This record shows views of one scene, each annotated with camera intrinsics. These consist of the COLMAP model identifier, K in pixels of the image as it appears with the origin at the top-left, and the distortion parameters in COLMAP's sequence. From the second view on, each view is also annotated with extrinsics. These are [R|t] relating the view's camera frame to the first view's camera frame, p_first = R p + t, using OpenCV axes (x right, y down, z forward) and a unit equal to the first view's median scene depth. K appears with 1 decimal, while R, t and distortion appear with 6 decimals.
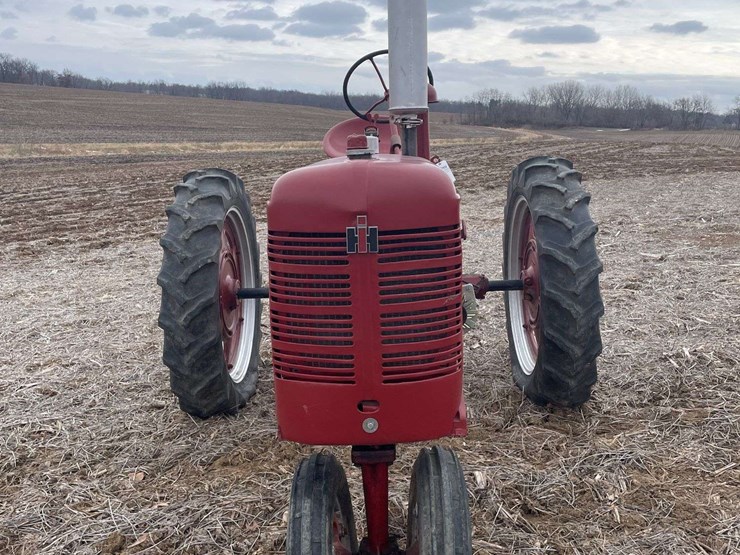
lens RADIAL K [[725.0, 0, 370.0], [0, 725.0, 277.5], [0, 0, 1]] dist [0.109349, -0.161981]
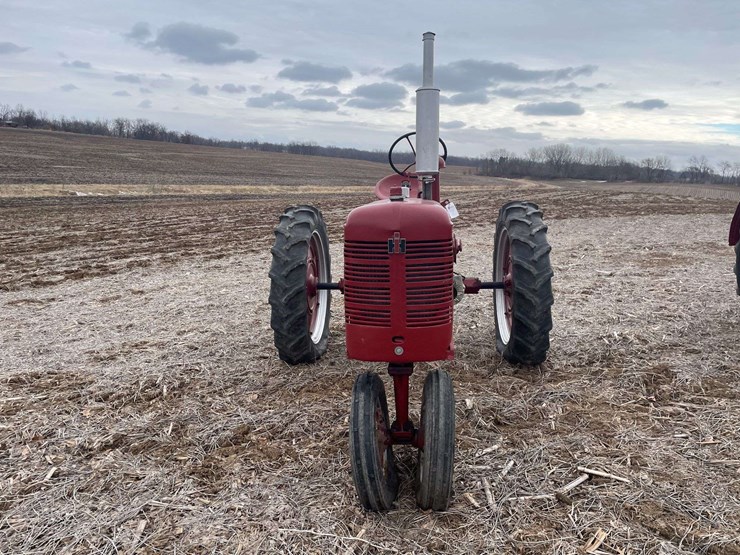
lens RADIAL K [[542.9, 0, 382.0], [0, 542.9, 273.7], [0, 0, 1]] dist [0.097864, -0.093846]
pose [[0.998769, 0.024464, -0.043145, 0.006386], [-0.025601, 0.999334, -0.026001, 0.027797], [0.042480, 0.027073, 0.998730, -0.181989]]
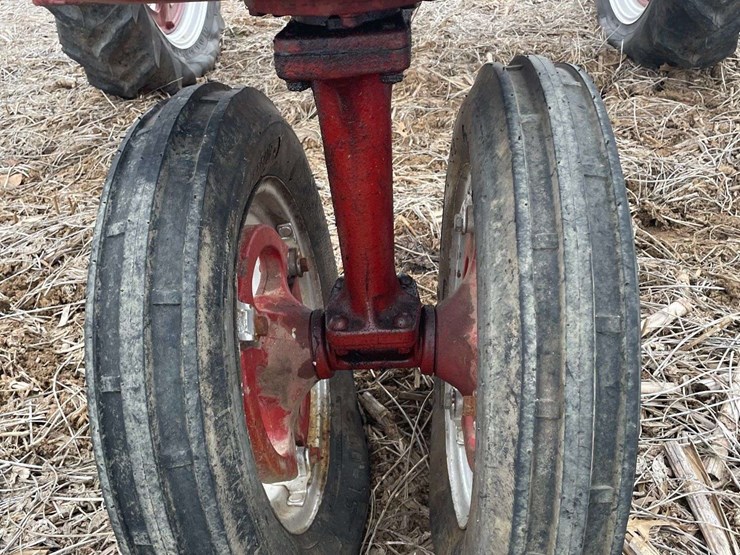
lens RADIAL K [[725.0, 0, 370.0], [0, 725.0, 277.5], [0, 0, 1]] dist [0.109349, -0.161981]
pose [[0.999027, -0.011749, -0.042509, 0.017484], [0.026200, 0.933451, 0.357747, 0.128323], [0.035477, -0.358513, 0.932850, 0.383585]]
